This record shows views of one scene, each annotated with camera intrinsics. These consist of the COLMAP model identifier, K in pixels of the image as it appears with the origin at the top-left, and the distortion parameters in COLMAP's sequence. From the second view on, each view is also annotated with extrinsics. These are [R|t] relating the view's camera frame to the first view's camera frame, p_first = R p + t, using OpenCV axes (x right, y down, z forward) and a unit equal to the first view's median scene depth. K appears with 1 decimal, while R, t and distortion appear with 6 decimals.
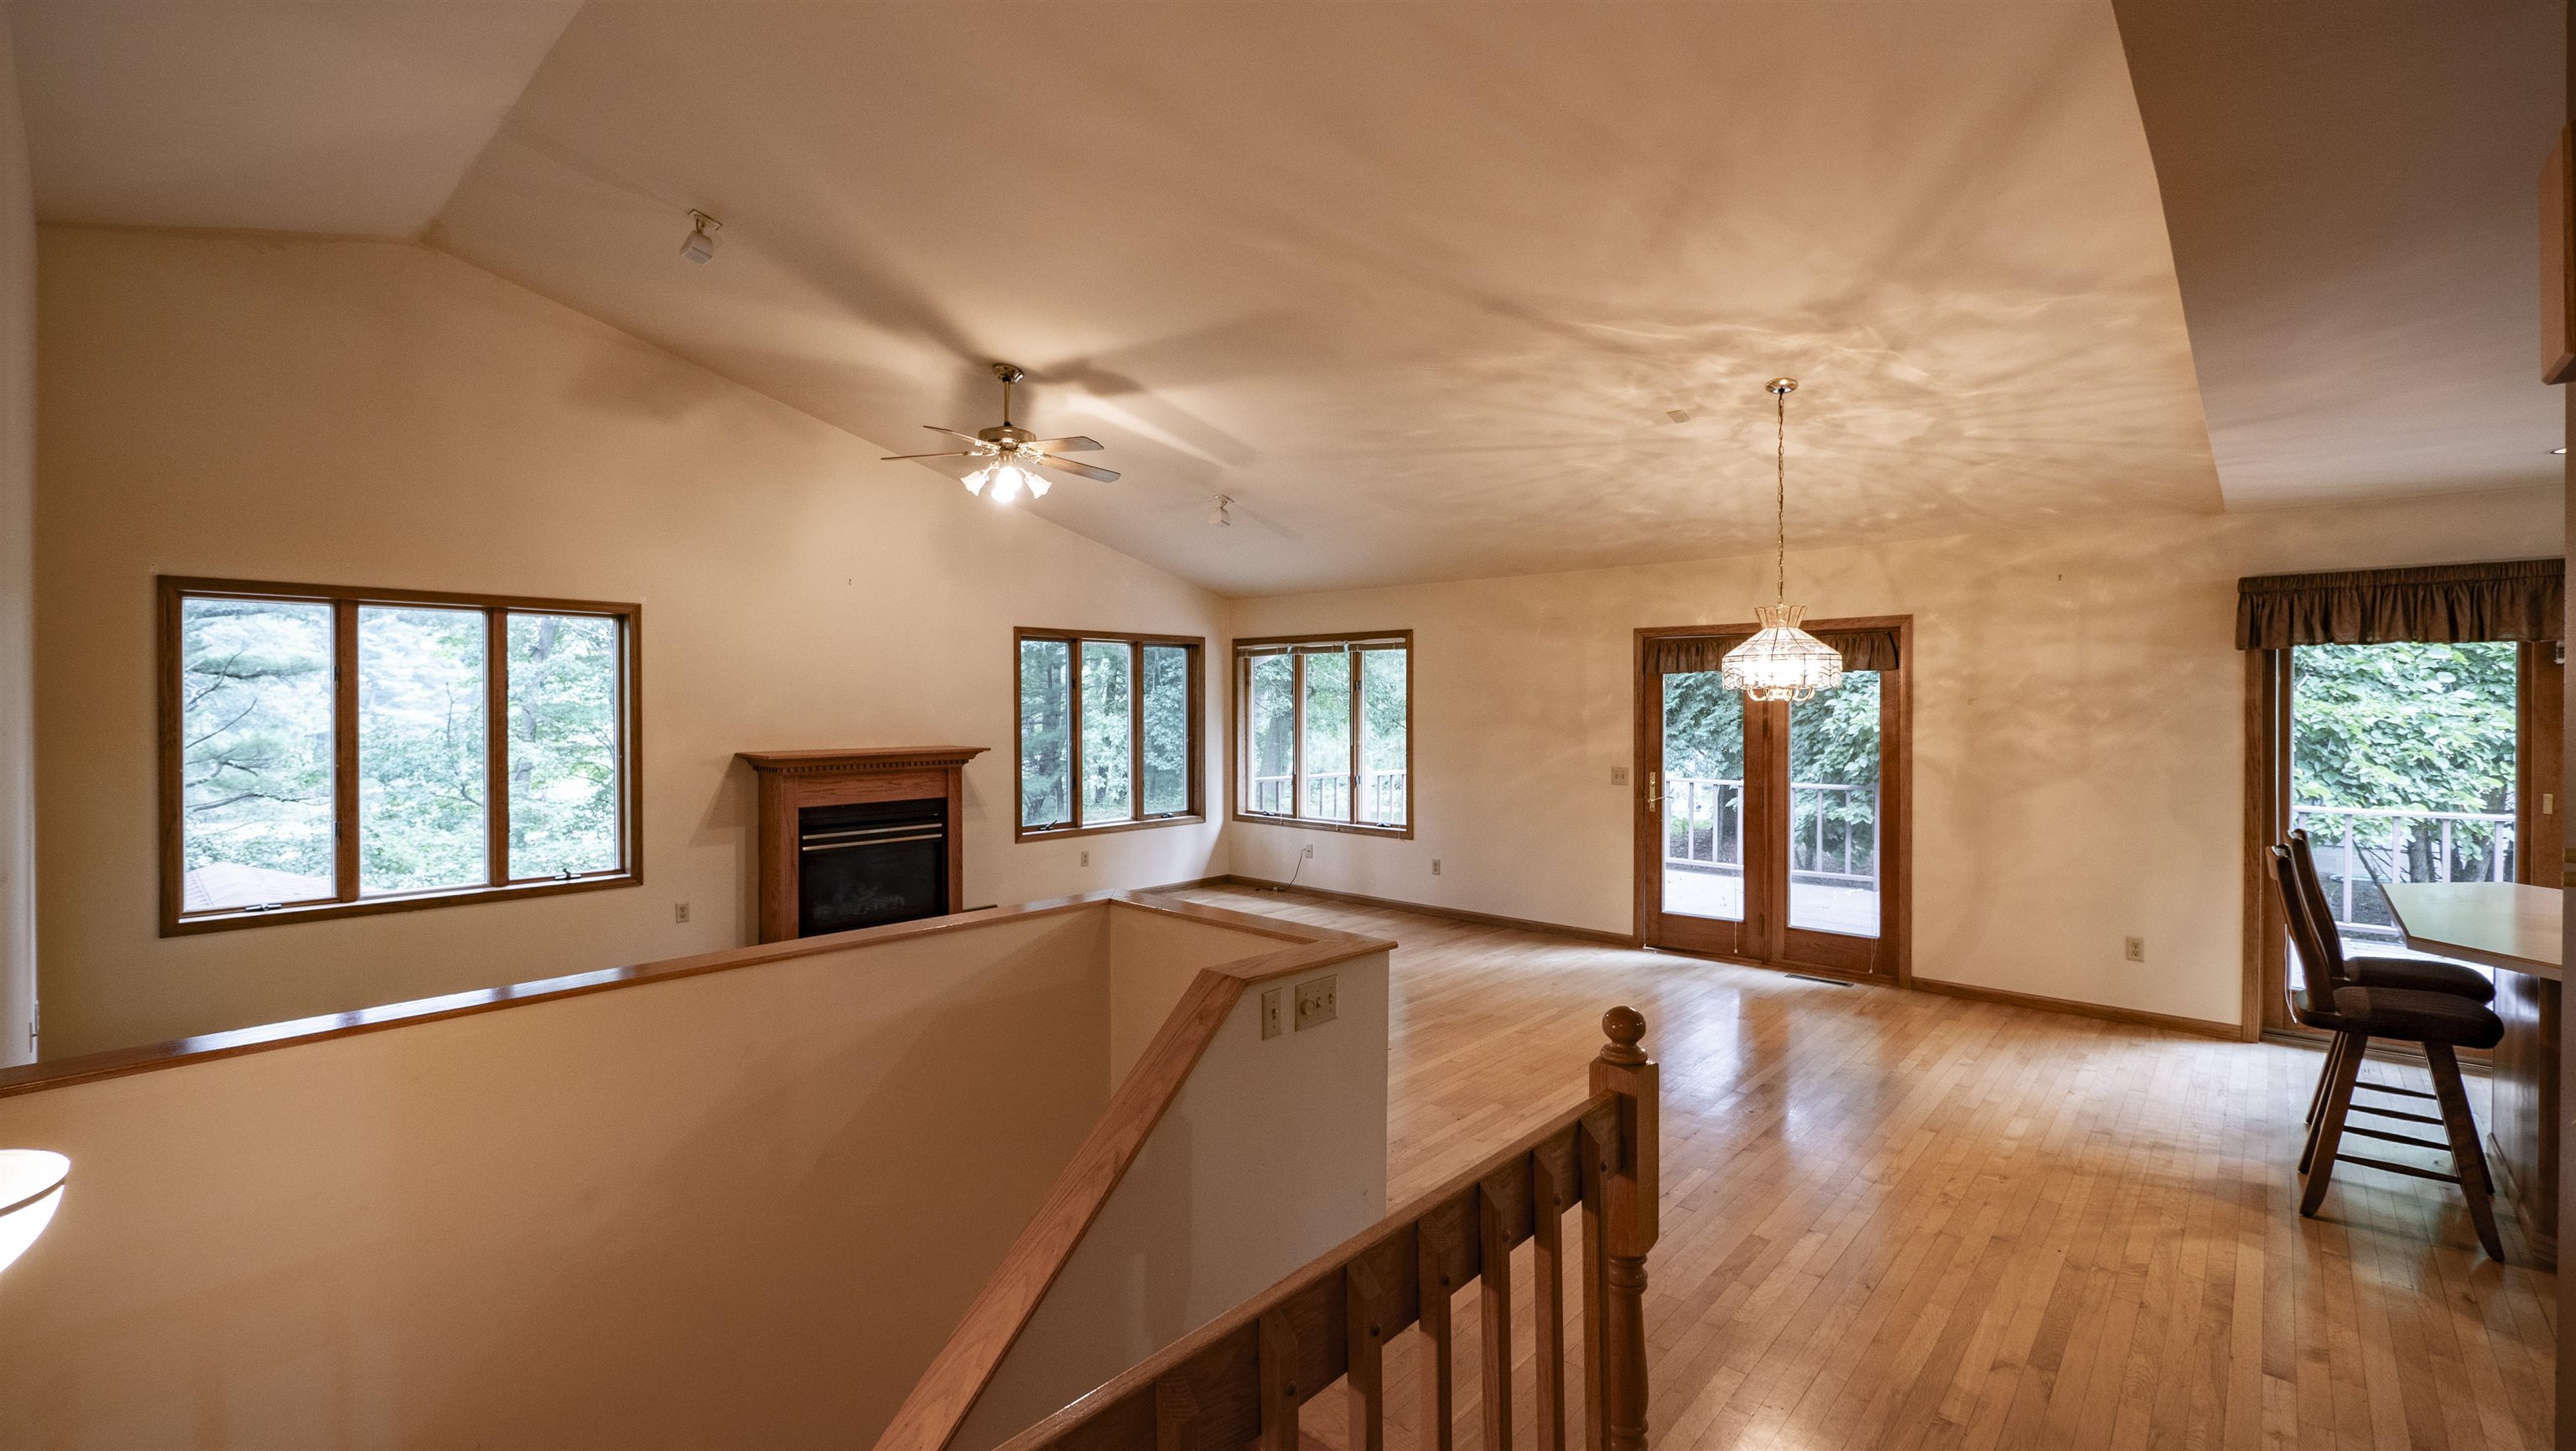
lens RADIAL K [[1092.5, 0, 1281.8], [0, 1092.5, 712.3], [0, 0, 1]] dist [-0.001450, -0.000437]
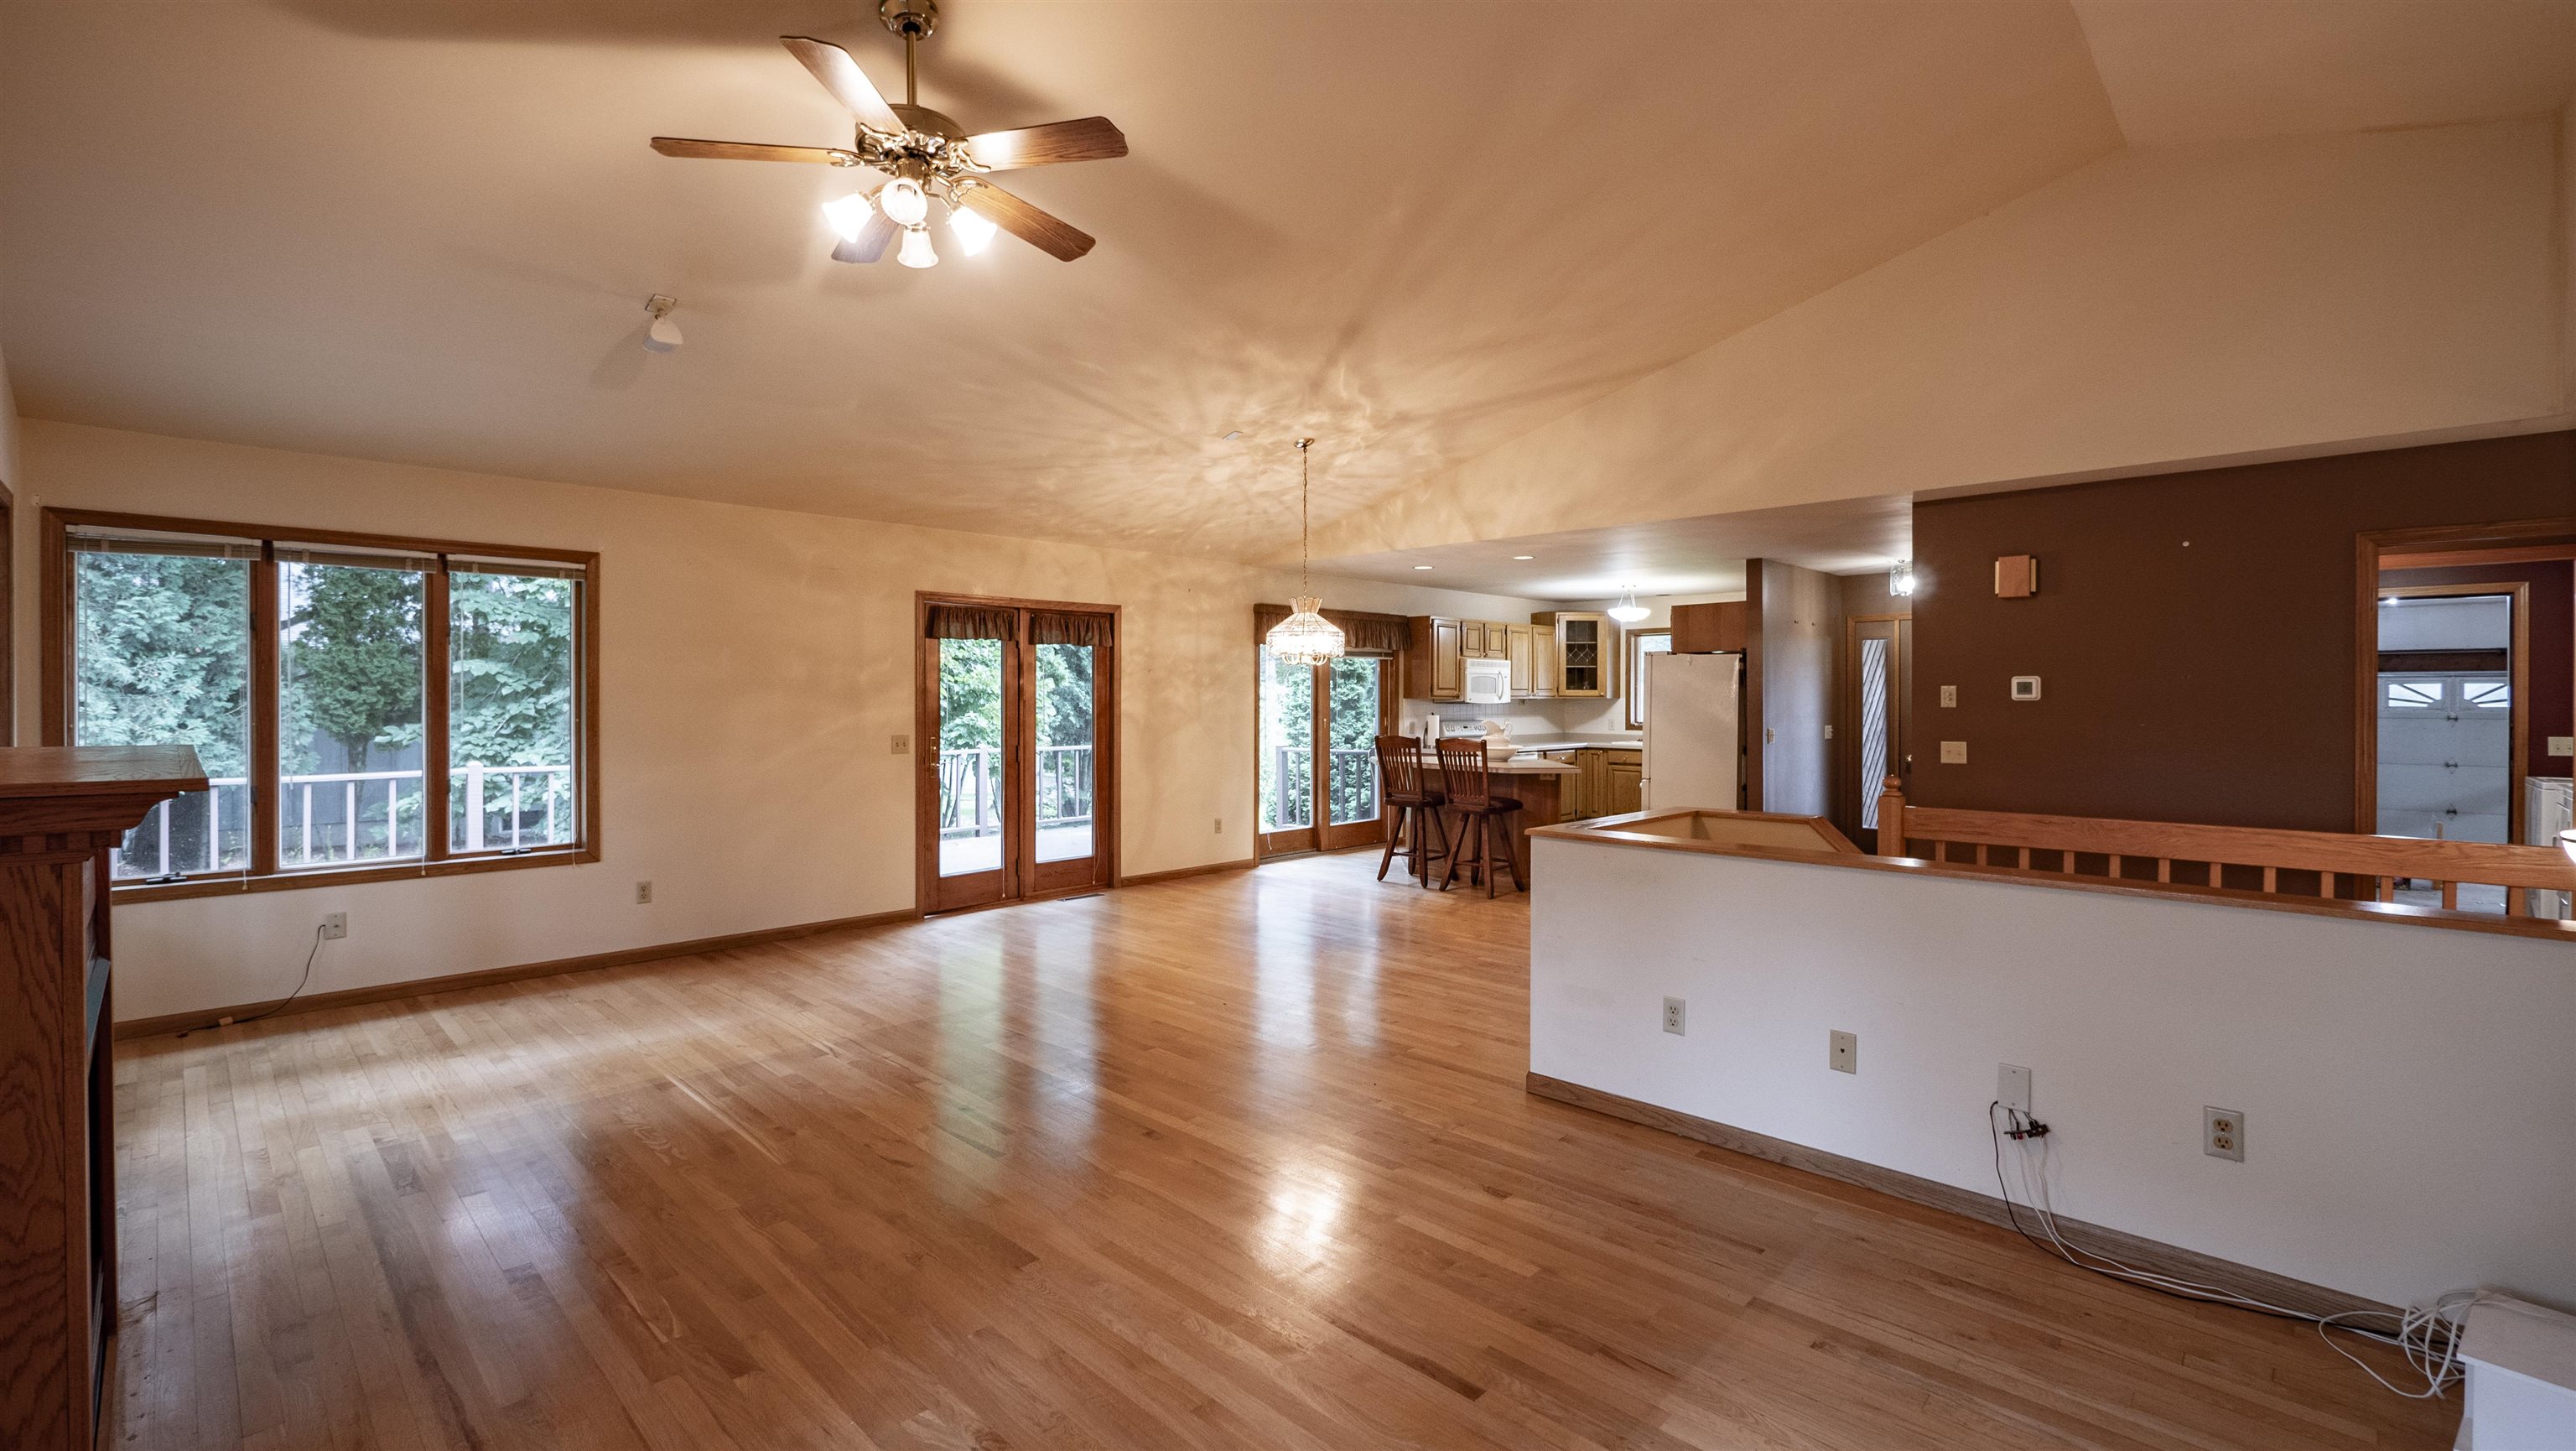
lens RADIAL K [[1092.5, 0, 1284.6], [0, 1092.5, 705.6], [0, 0, 1]] dist [-0.001450, -0.000437]
pose [[0.041728, -0.004286, 0.999120, -0.751325], [0.011369, 0.999928, 0.003815, 0.030035], [-0.999064, 0.011200, 0.041774, 0.752807]]
